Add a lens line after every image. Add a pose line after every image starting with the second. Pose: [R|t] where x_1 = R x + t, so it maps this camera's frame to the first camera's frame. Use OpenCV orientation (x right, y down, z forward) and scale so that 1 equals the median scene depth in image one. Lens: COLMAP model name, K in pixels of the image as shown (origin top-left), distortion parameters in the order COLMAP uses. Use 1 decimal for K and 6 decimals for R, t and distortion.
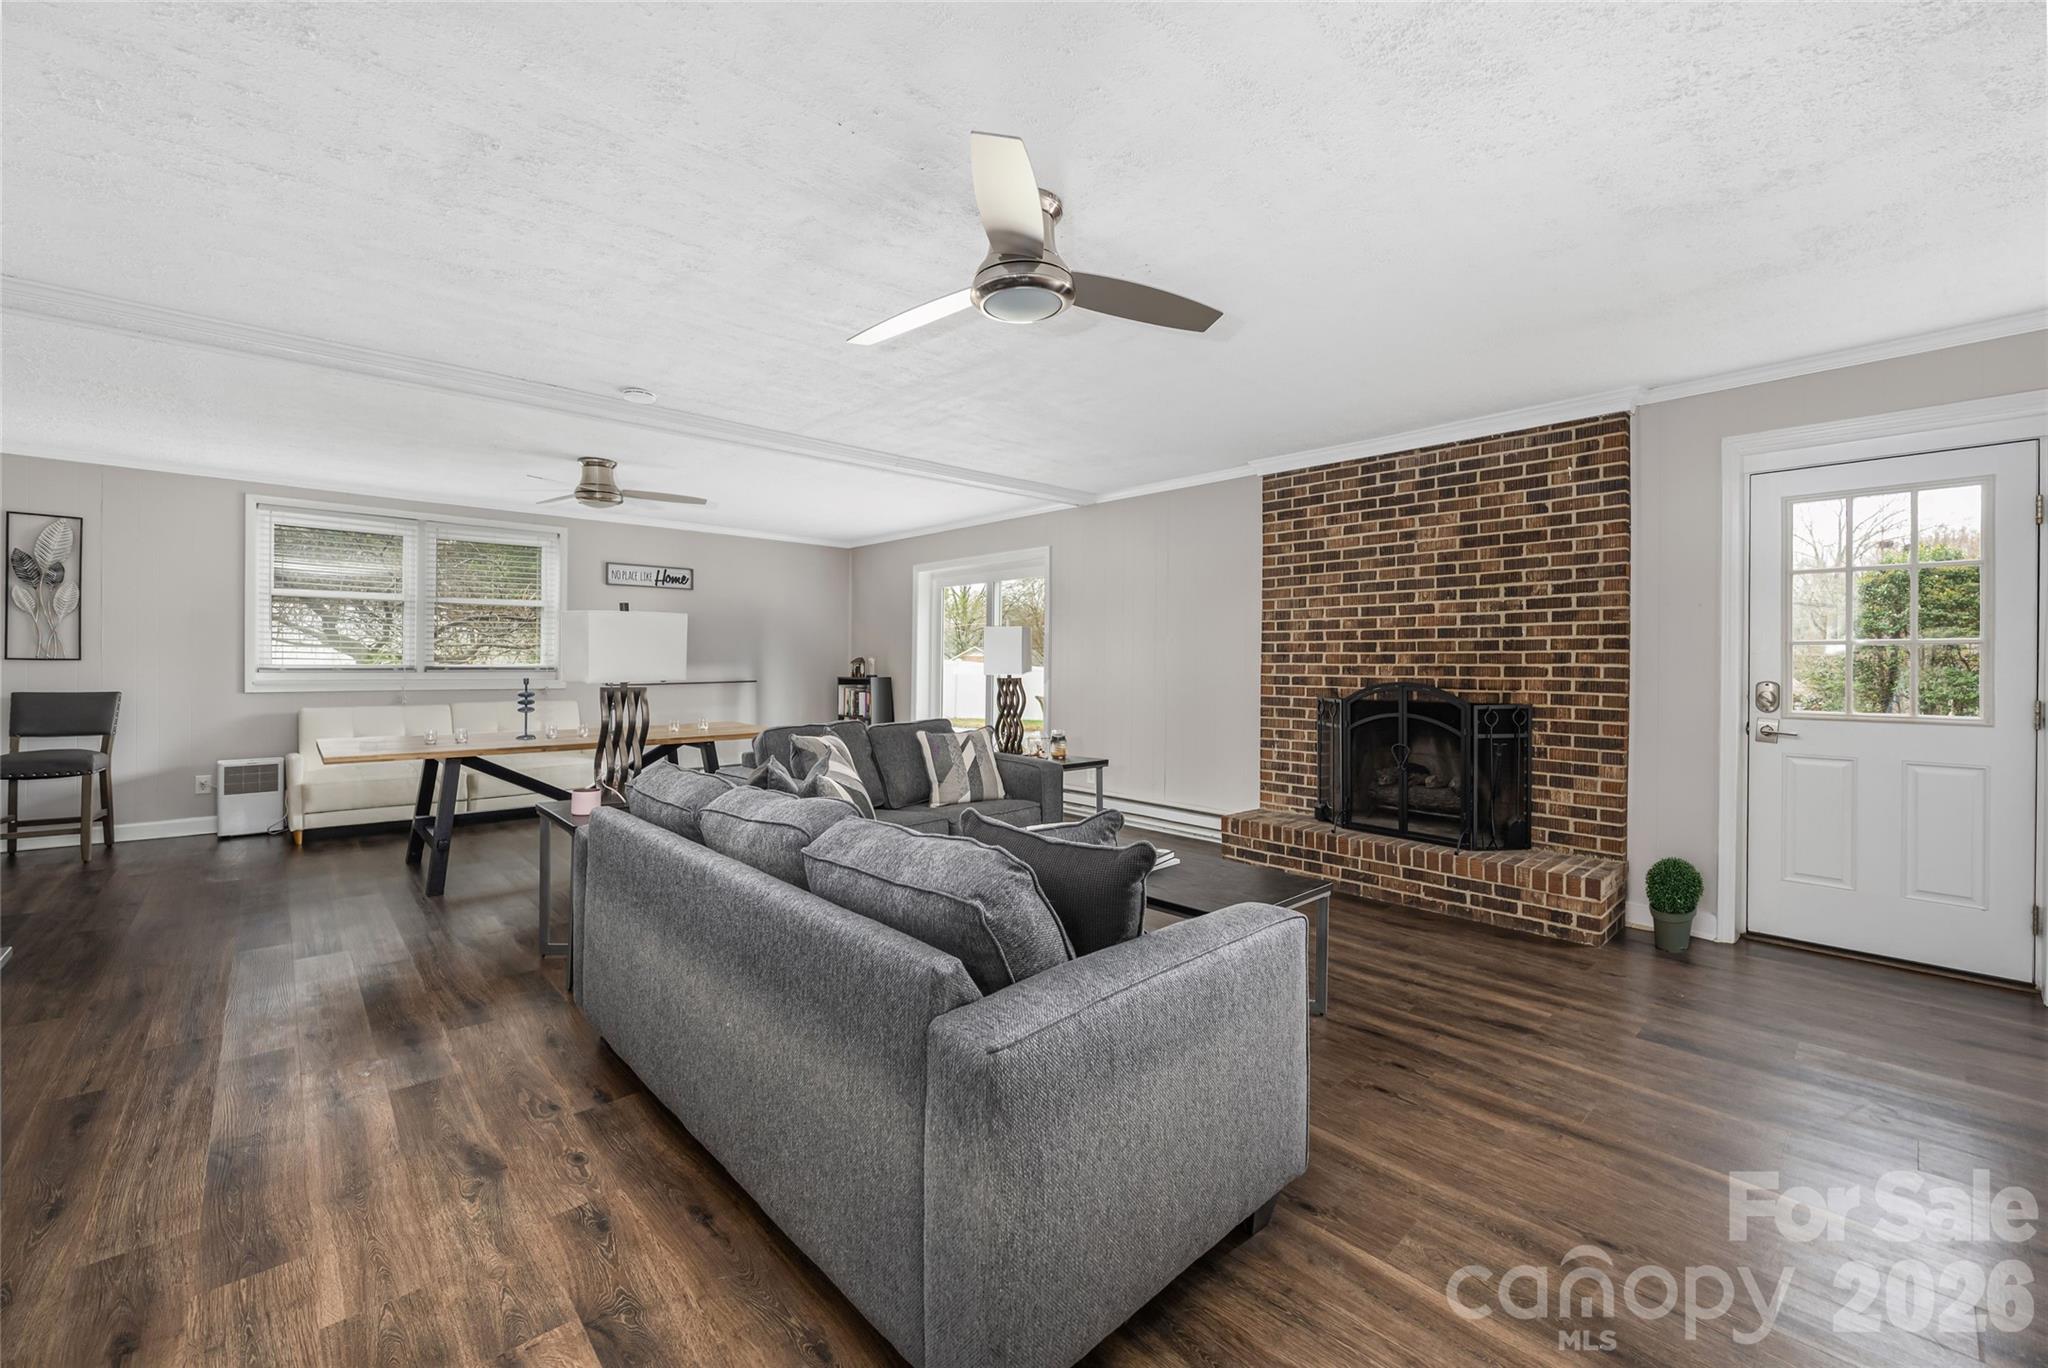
lens RADIAL K [[828.5, 0, 1021.0], [0, 828.5, 667.9], [0, 0, 1]] dist [-0.002112, 0.000305]
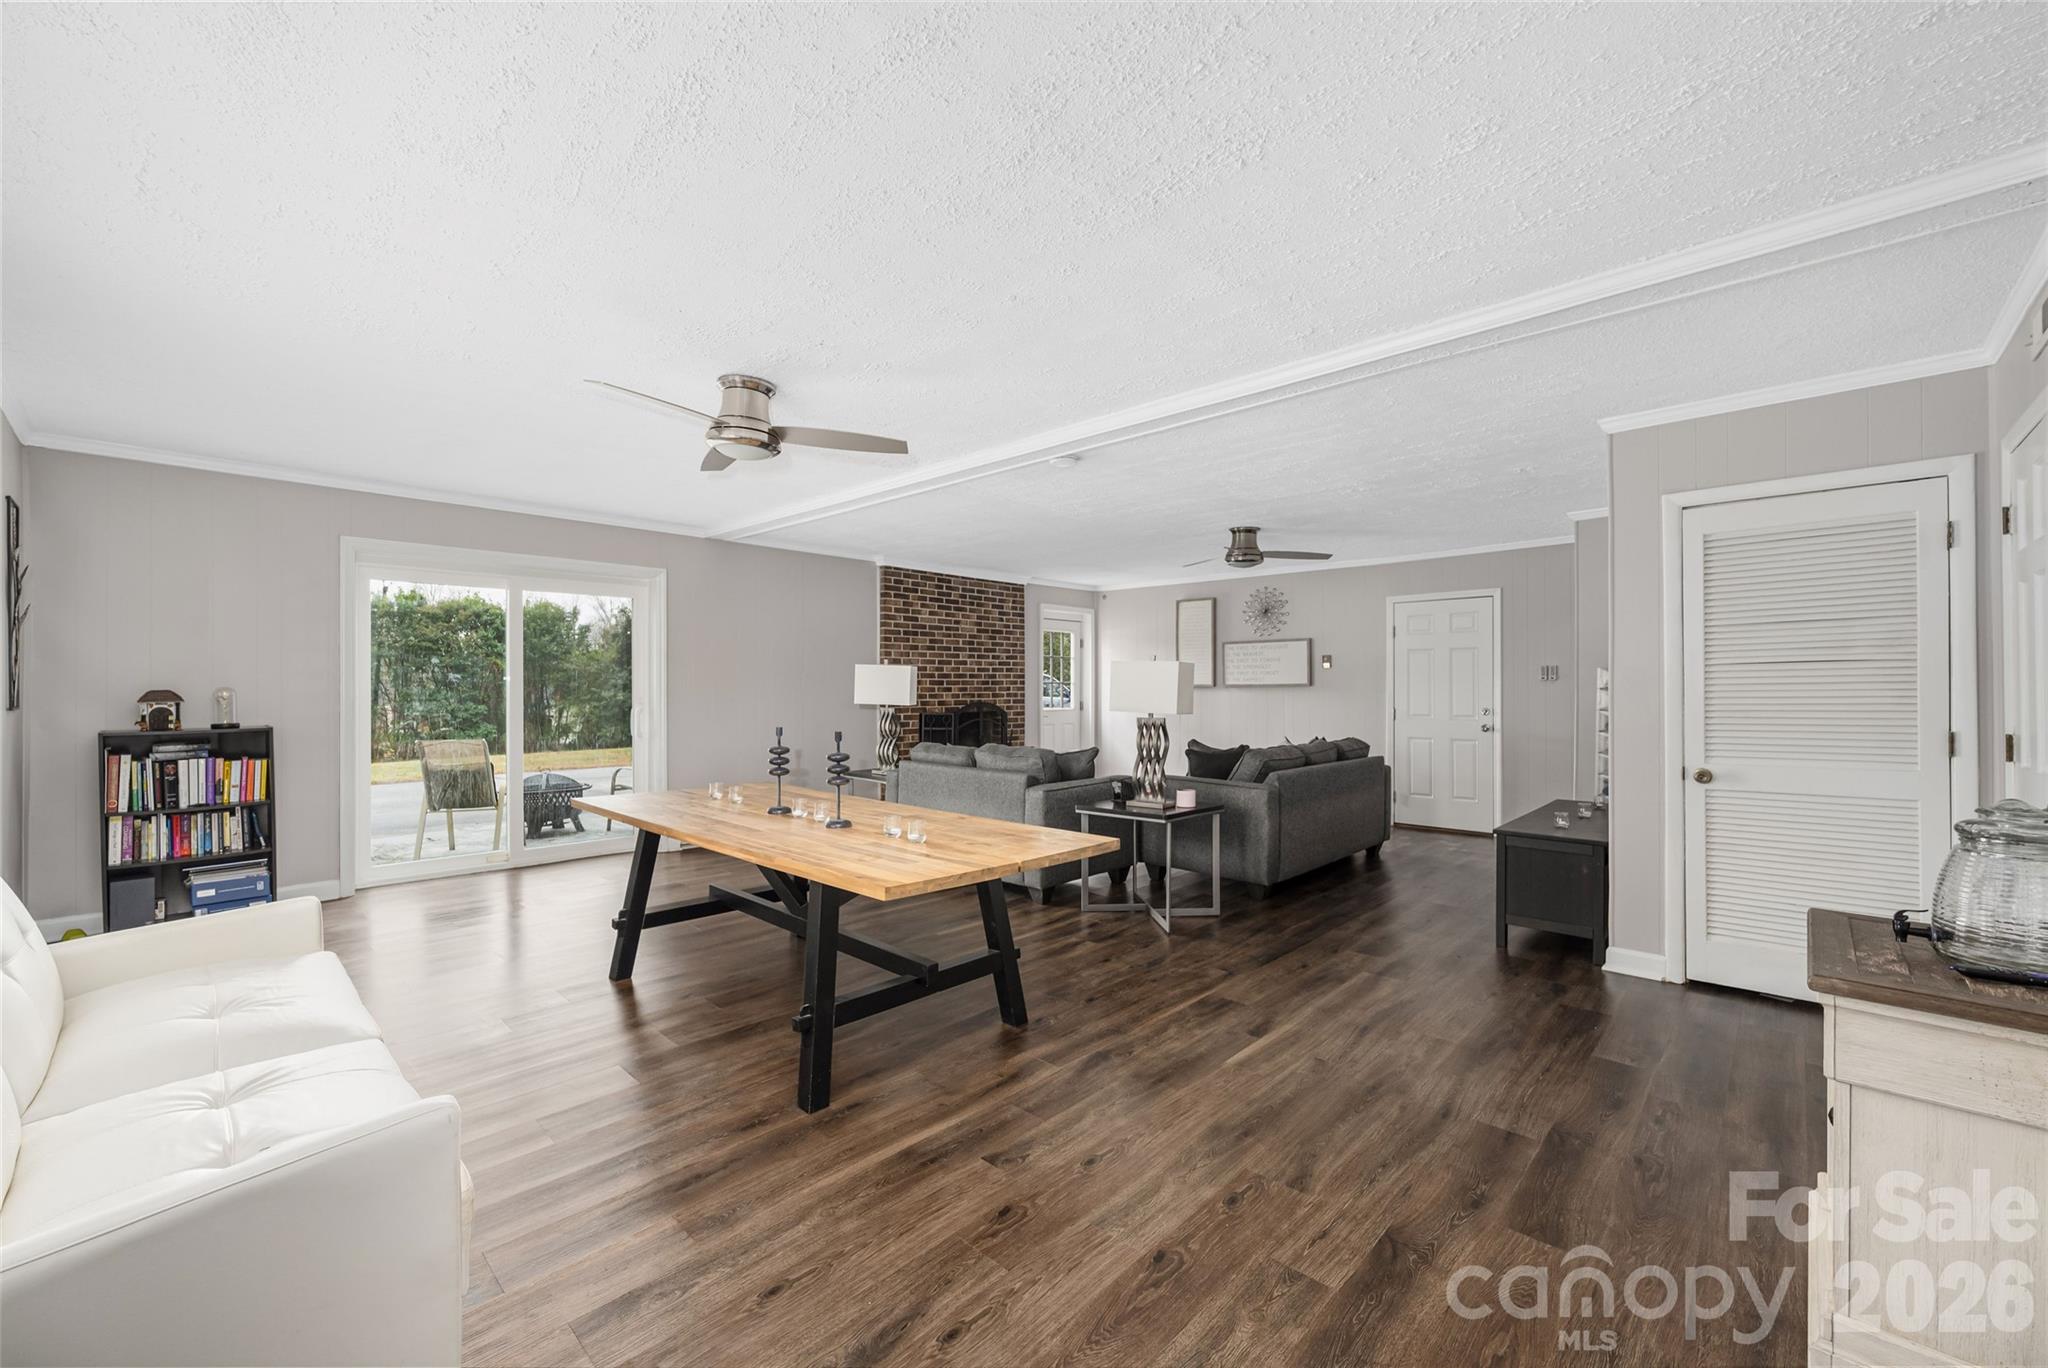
lens RADIAL K [[815.8, 0, 1023.1], [0, 815.8, 684.3], [0, 0, 1]] dist [-0.002656, -0.000411]
pose [[-0.072374, -0.003148, 0.997373, -1.299415], [0.006348, 0.999973, 0.003617, -0.027308], [-0.997357, 0.006593, -0.072352, 0.954713]]
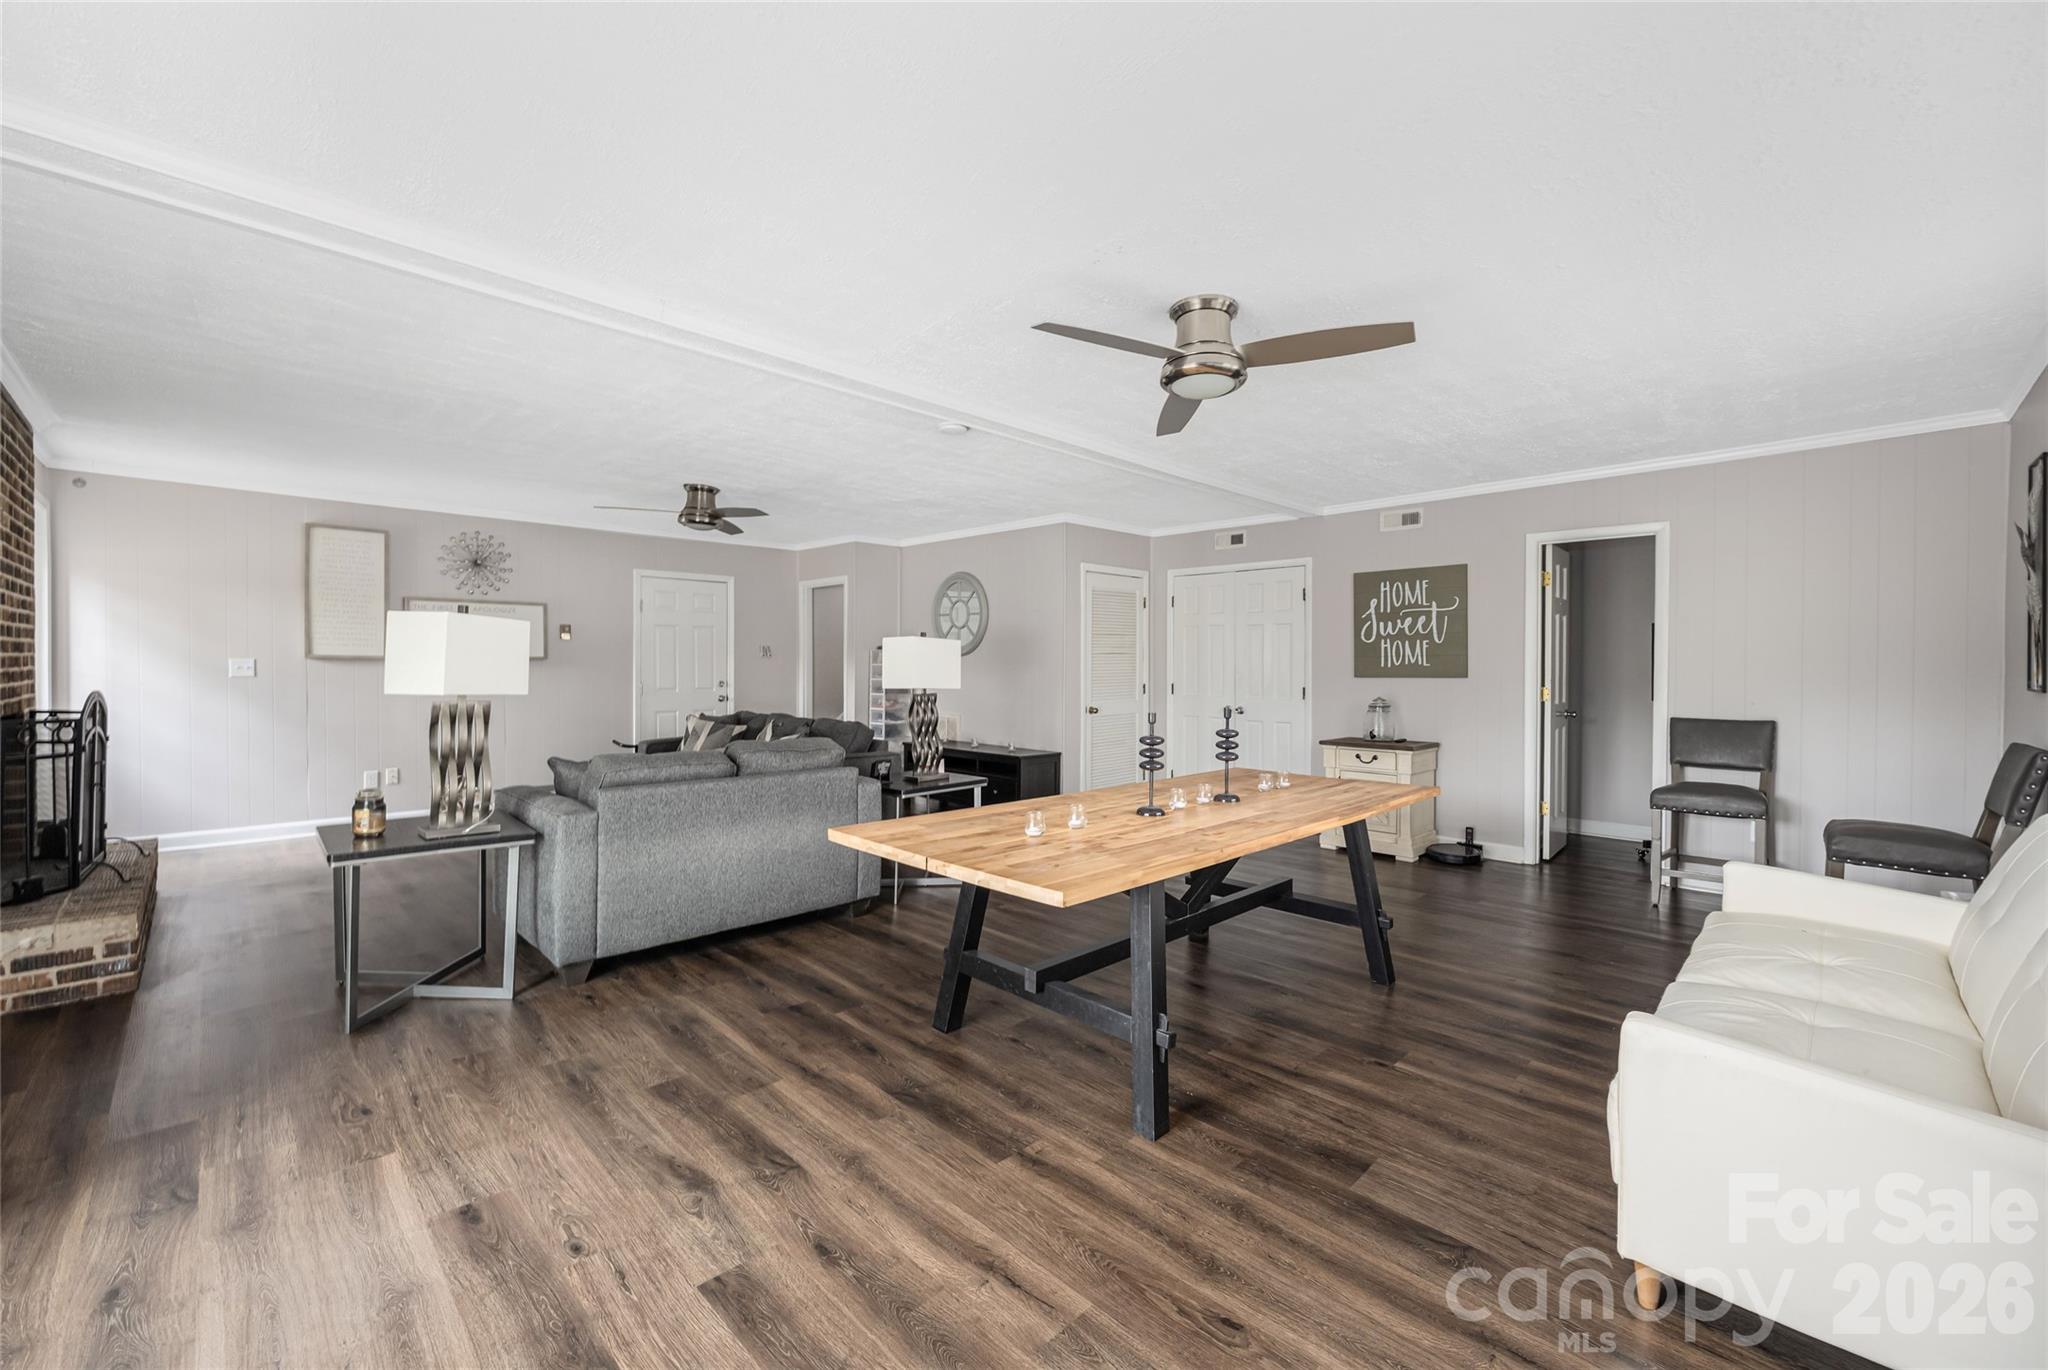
lens RADIAL K [[824.1, 0, 1028.8], [0, 824.1, 647.3], [0, 0, 1]] dist [-0.001872, -0.000053]
pose [[-0.998962, -0.014260, -0.043269, -0.434314], [-0.013652, 0.999805, -0.014301, -0.026655], [0.043464, -0.013696, -0.998961, 1.737807]]
